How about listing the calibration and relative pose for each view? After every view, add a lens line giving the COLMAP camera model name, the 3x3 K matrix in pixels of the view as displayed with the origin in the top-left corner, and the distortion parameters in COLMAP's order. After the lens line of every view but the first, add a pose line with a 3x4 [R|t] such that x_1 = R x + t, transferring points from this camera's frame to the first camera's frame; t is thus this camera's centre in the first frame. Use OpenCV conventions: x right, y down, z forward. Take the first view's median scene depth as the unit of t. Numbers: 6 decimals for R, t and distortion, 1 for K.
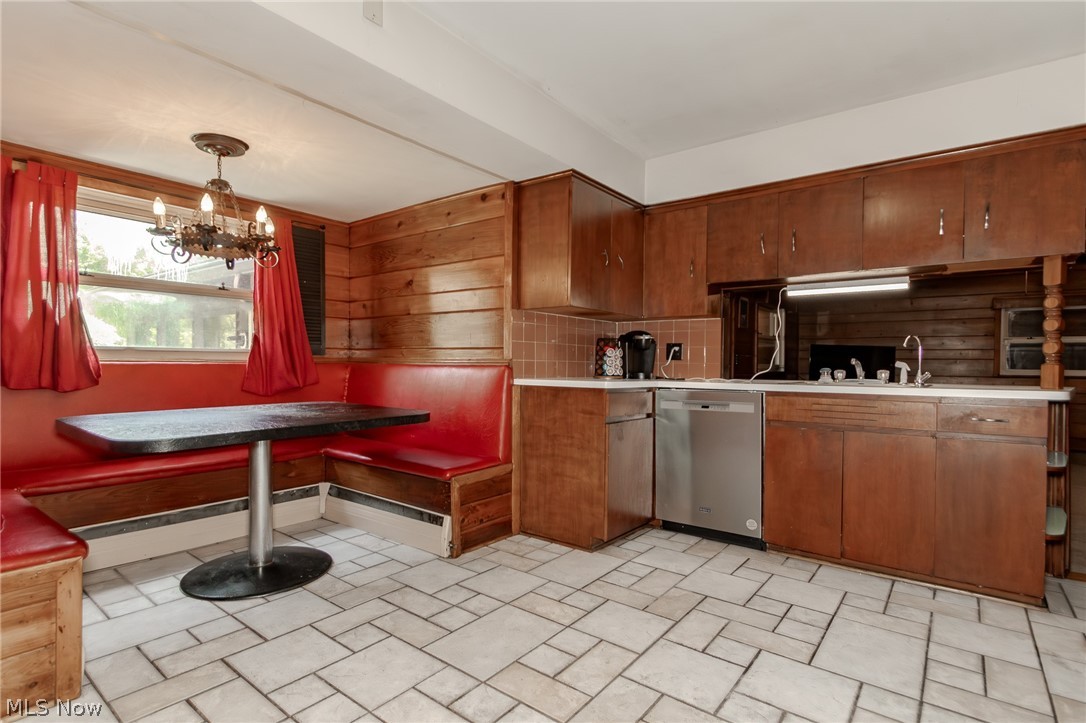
lens RADIAL K [[538.1, 0, 536.1], [0, 538.1, 368.8], [0, 0, 1]] dist [0.012328, -0.000300]
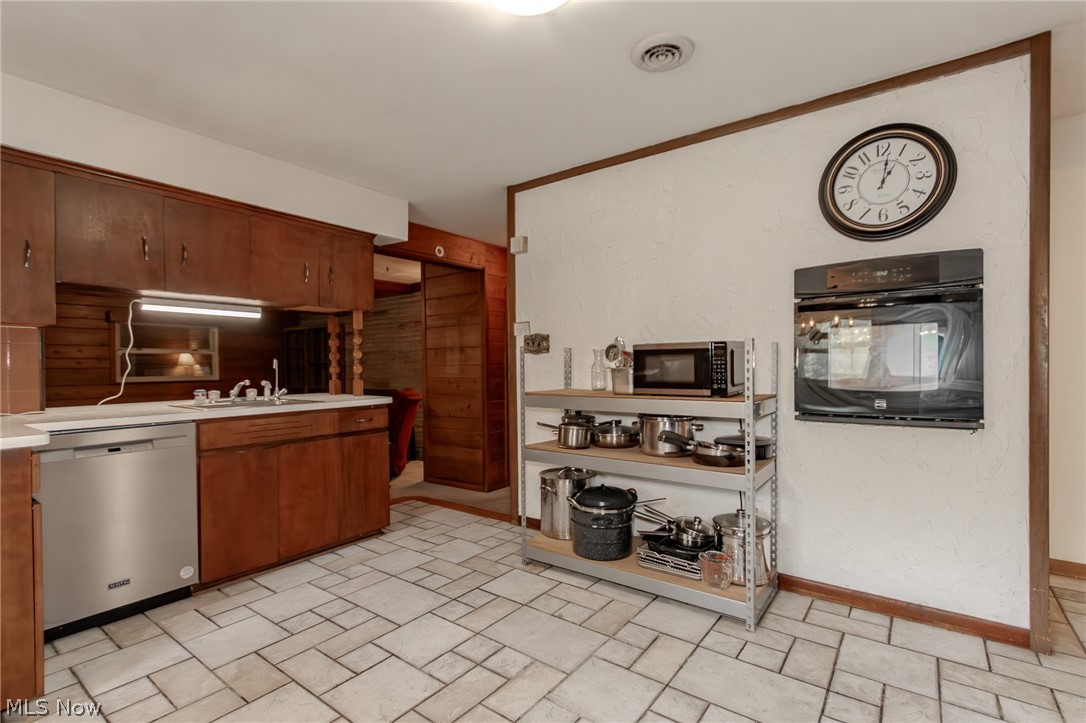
lens RADIAL K [[507.6, 0, 535.8], [0, 507.6, 364.2], [0, 0, 1]] dist [0.010671, -0.004700]
pose [[-0.010652, -0.009631, 0.999897, -0.421256], [0.019630, 0.999759, 0.009839, -0.046762], [-0.999751, 0.019733, -0.010460, 0.413076]]
